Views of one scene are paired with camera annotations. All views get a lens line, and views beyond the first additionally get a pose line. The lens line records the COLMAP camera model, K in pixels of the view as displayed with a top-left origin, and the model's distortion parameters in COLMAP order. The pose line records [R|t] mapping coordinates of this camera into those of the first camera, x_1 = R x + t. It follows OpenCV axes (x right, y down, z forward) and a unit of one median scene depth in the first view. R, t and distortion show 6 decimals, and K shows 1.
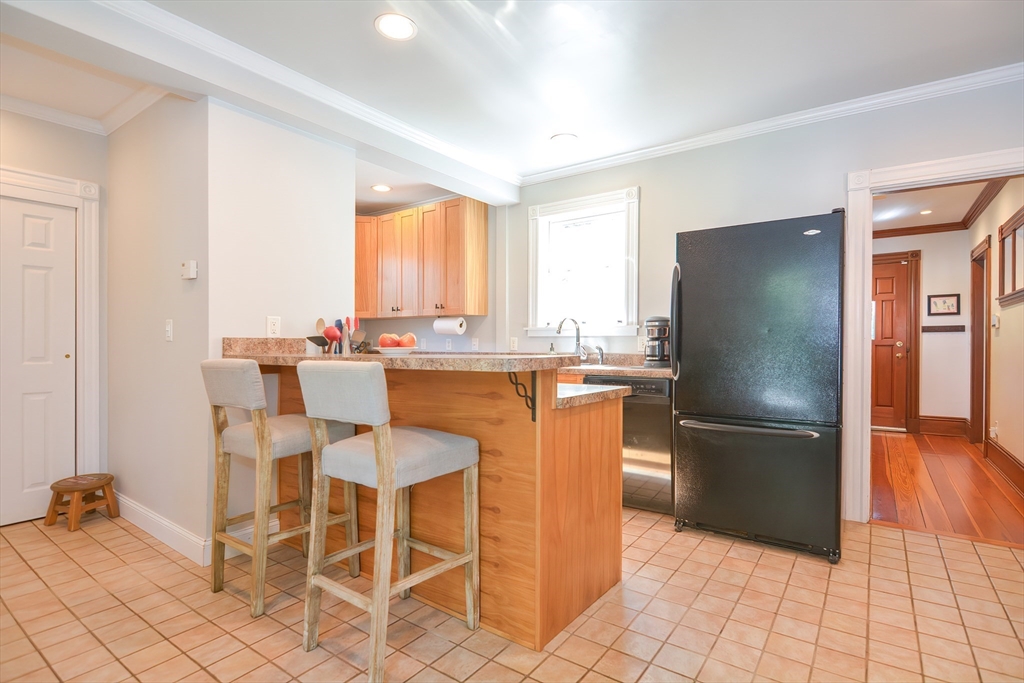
lens RADIAL K [[488.8, 0, 515.0], [0, 488.8, 340.9], [0, 0, 1]] dist [-0.001874, -0.008868]
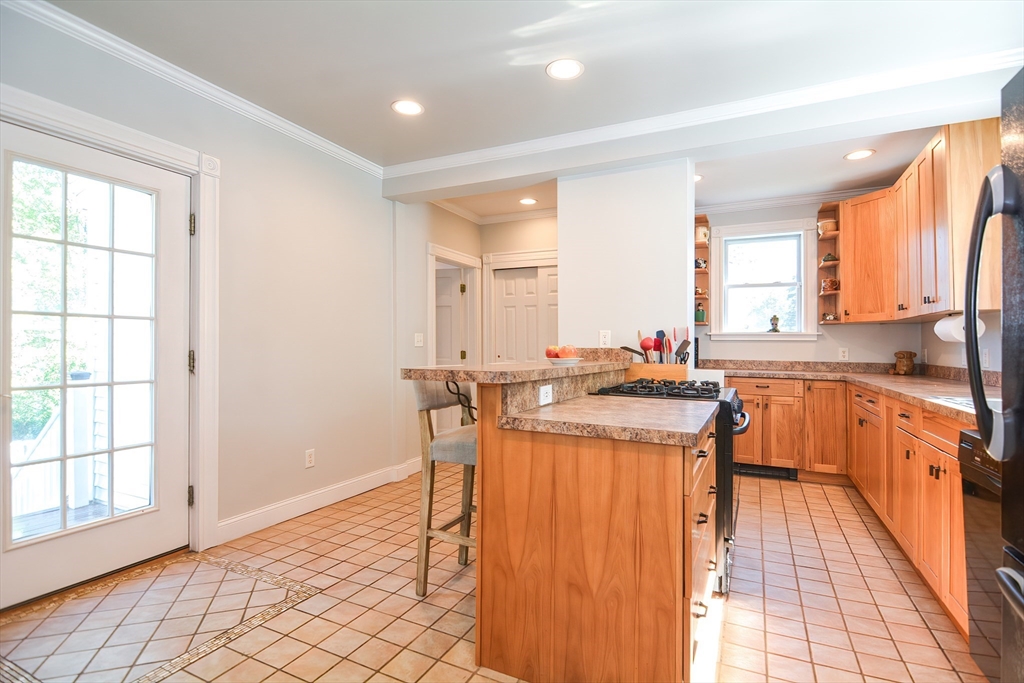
lens RADIAL K [[488.8, 0, 514.0], [0, 488.8, 337.1], [0, 0, 1]] dist [-0.001874, -0.008868]
pose [[0.168274, -0.016143, -0.985608, 0.646140], [-0.004913, 0.999840, -0.017215, -0.011173], [0.985728, 0.007739, 0.168168, 0.553543]]
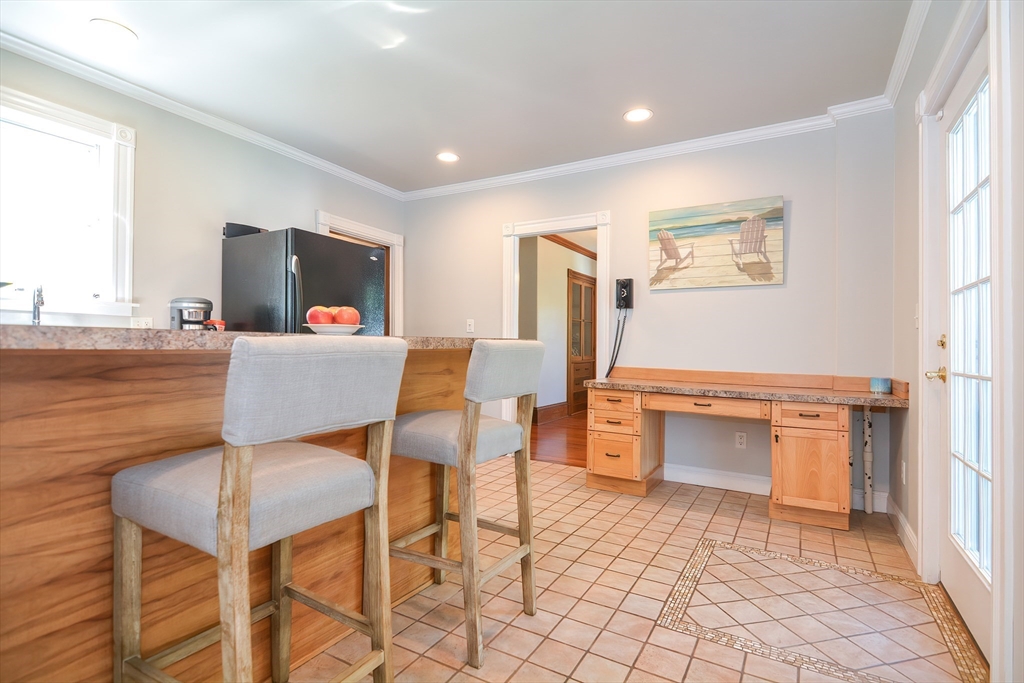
lens RADIAL K [[488.8, 0, 513.9], [0, 488.8, 345.1], [0, 0, 1]] dist [-0.001874, -0.008868]
pose [[-0.085251, 0.003456, 0.996354, -0.815494], [-0.018598, 0.999814, -0.005059, 0.034041], [-0.996186, -0.018961, -0.085171, 0.626775]]
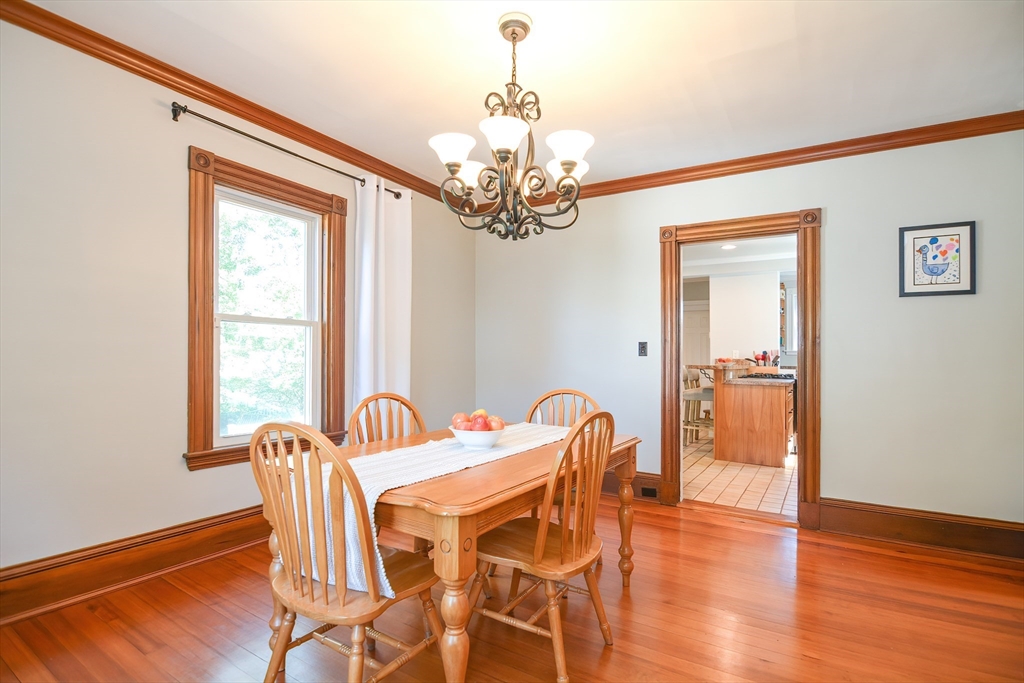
lens RADIAL K [[488.8, 0, 511.4], [0, 488.8, 349.1], [0, 0, 1]] dist [-0.001874, -0.008868]
pose [[0.061299, -0.009607, -0.998073, 1.918763], [-0.012852, 0.999863, -0.010413, -0.015414], [0.998037, 0.013465, 0.061167, -0.315466]]
